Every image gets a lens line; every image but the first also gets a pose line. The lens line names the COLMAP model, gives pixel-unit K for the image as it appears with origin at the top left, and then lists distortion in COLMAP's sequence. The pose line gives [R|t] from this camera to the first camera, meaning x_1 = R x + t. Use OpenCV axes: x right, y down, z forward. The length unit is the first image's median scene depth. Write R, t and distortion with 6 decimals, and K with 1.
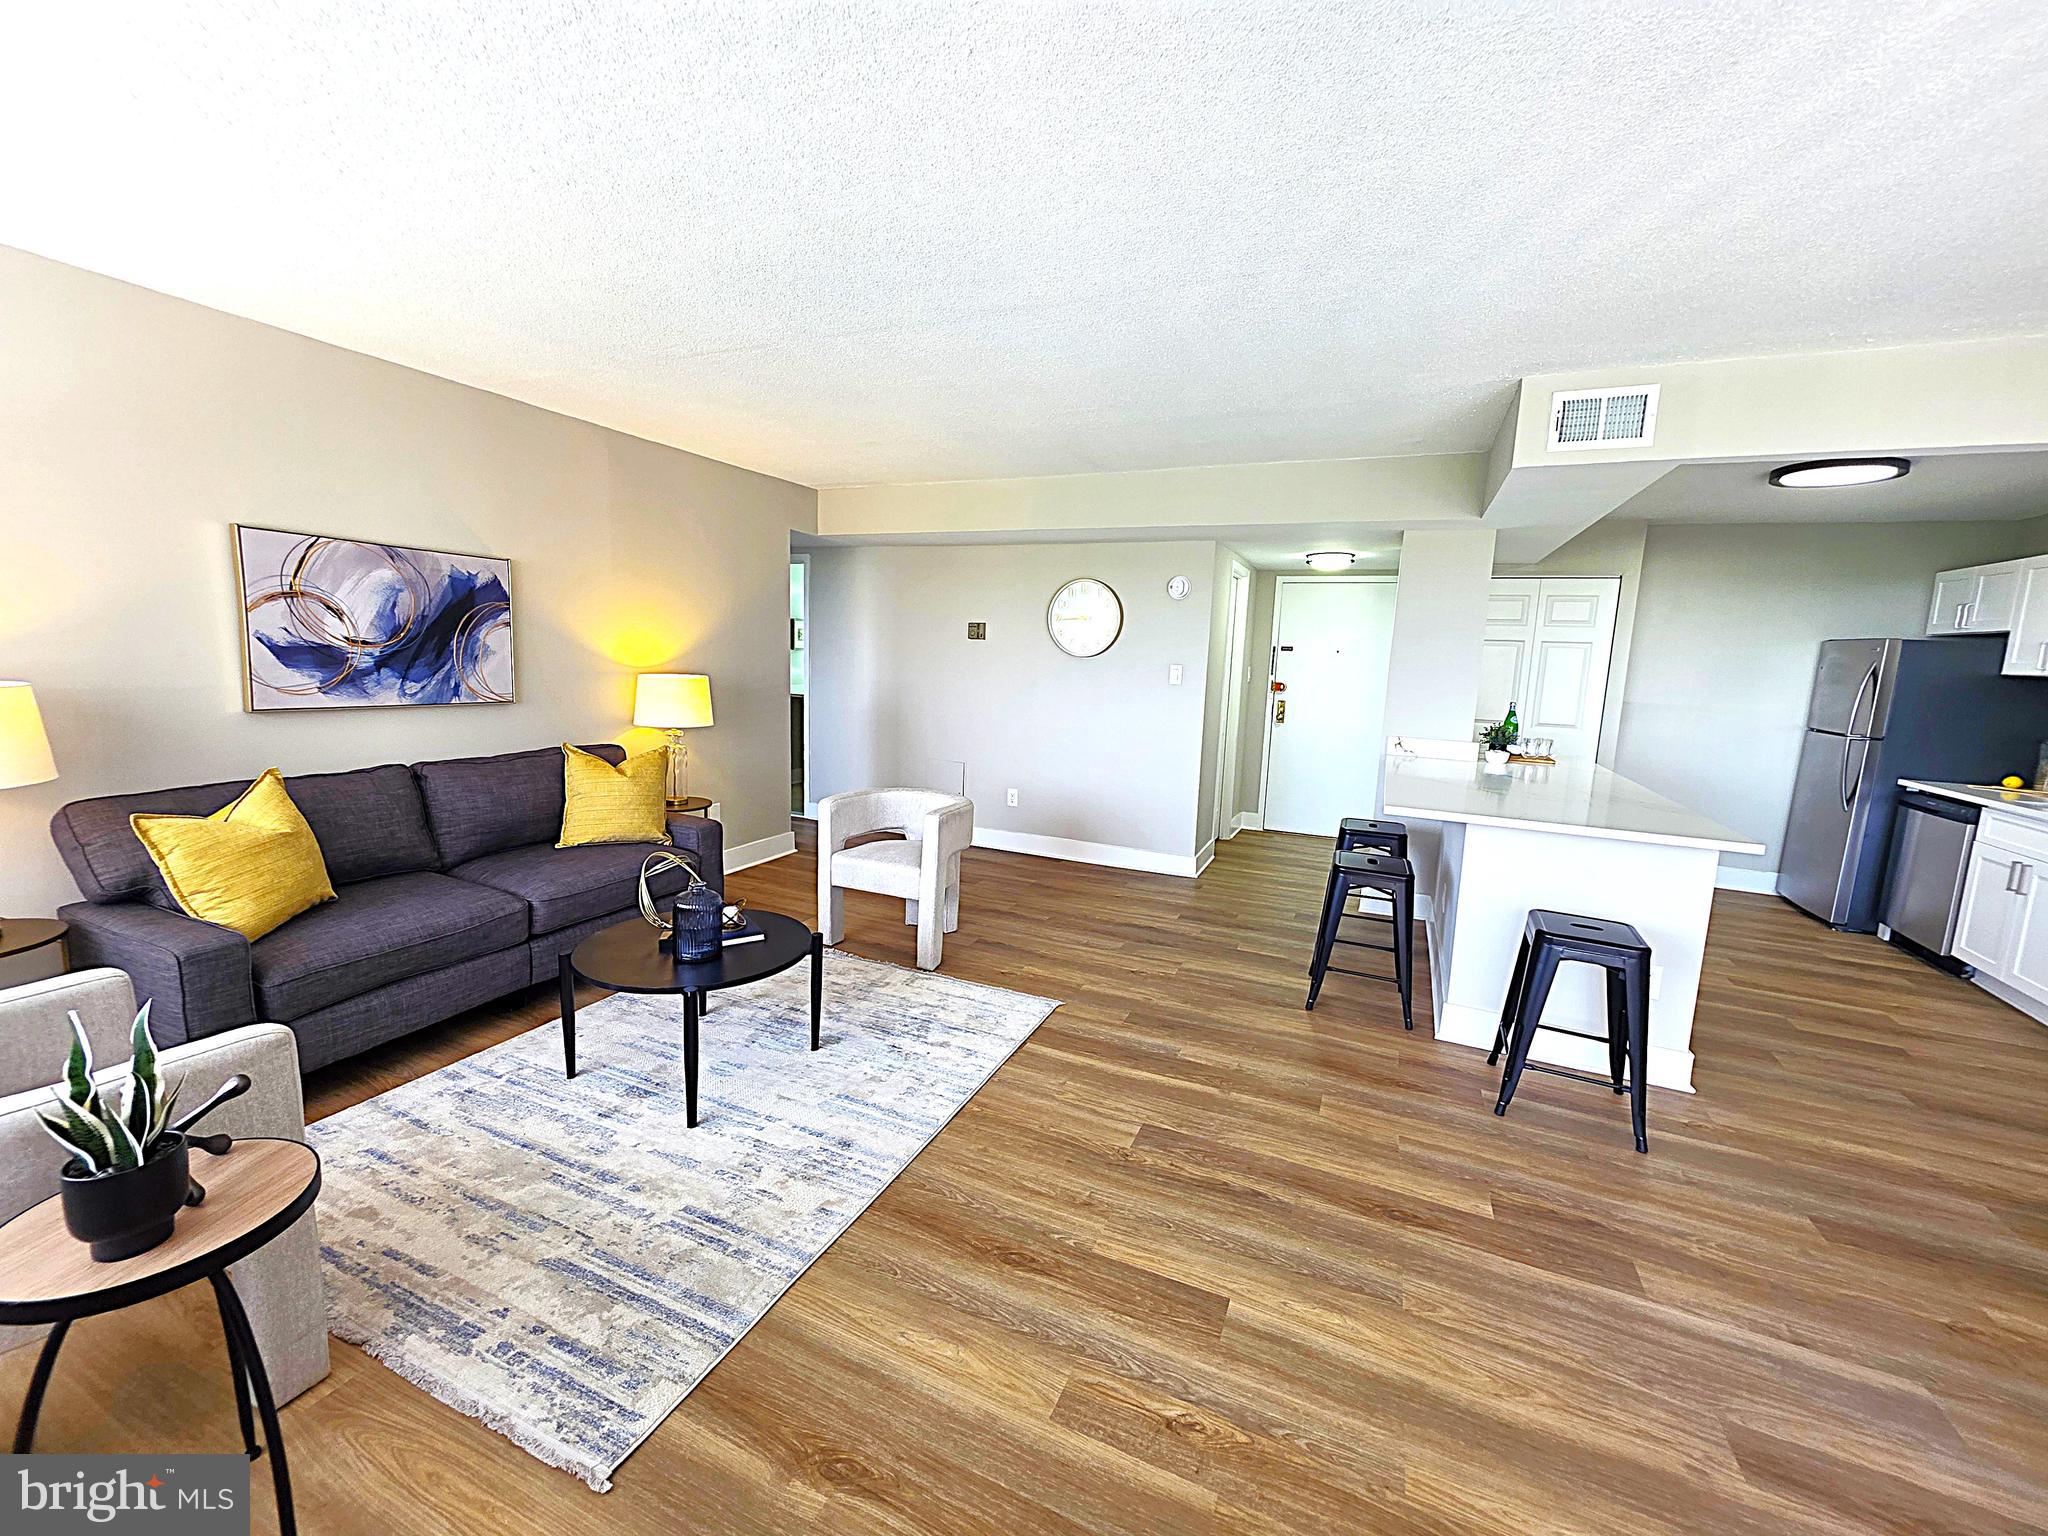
lens RADIAL K [[822.6, 0, 1024.0], [0, 822.6, 768.0], [0, 0, 1]] dist [0.000889, -0.000011]
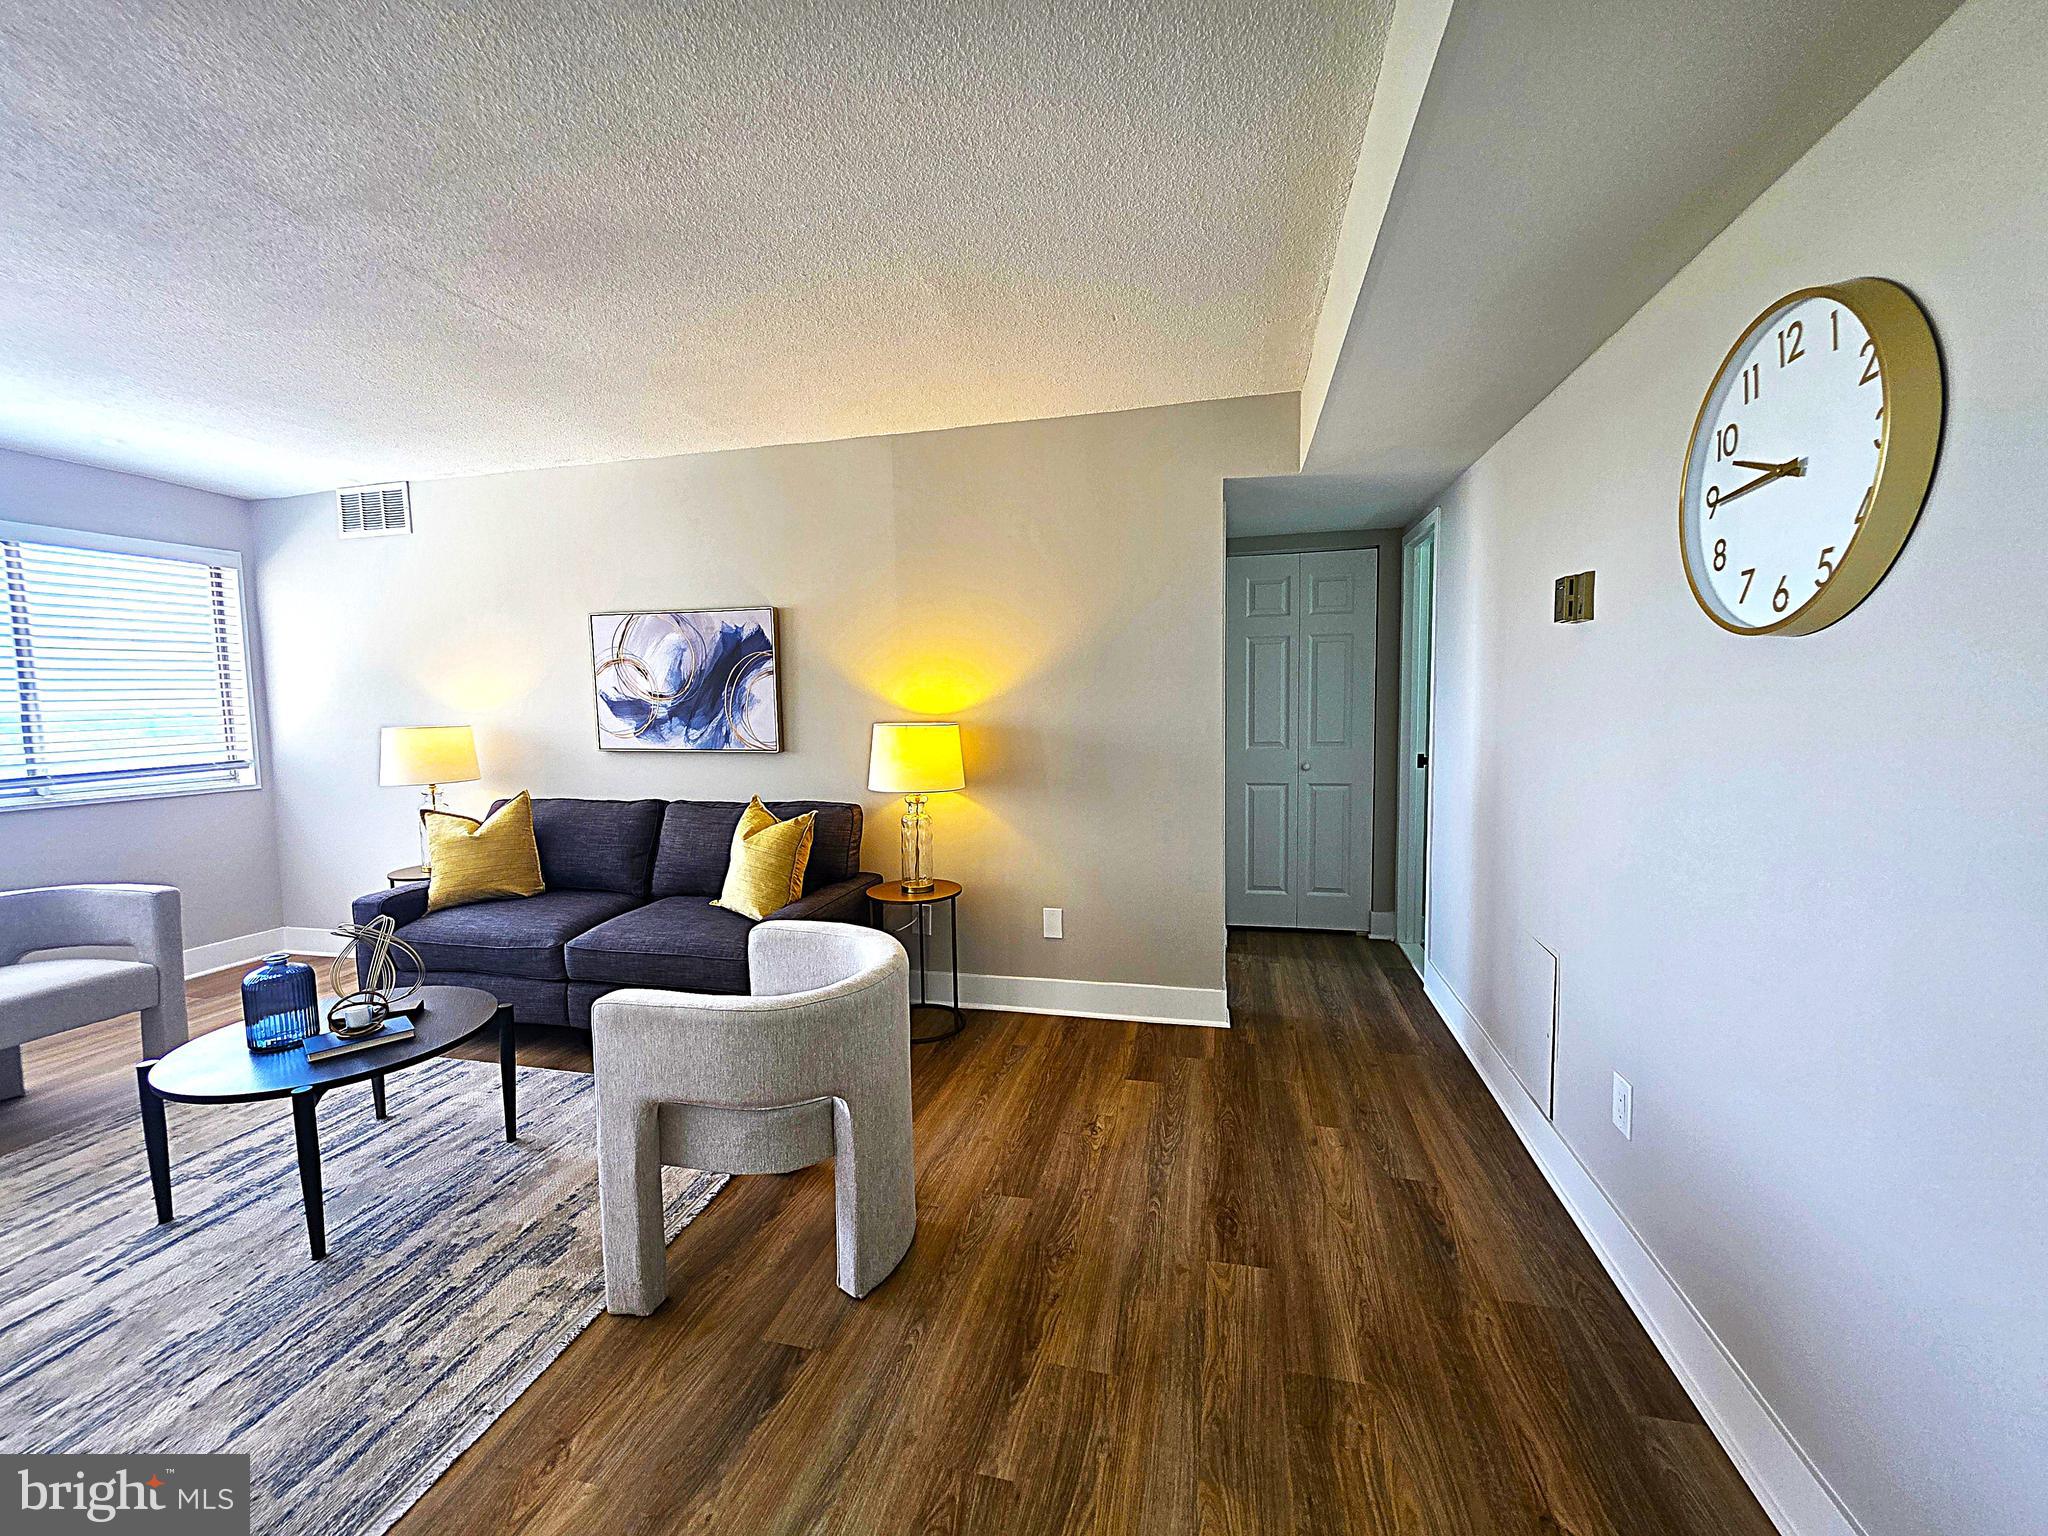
lens RADIAL K [[822.6, 0, 1024.0], [0, 822.6, 768.0], [0, 0, 1]] dist [0.000889, -0.000011]
pose [[0.172203, 0.043174, -0.984115, 0.459593], [-0.118603, 0.992680, 0.022796, -0.134669], [0.977895, 0.112793, 0.176063, 1.281110]]
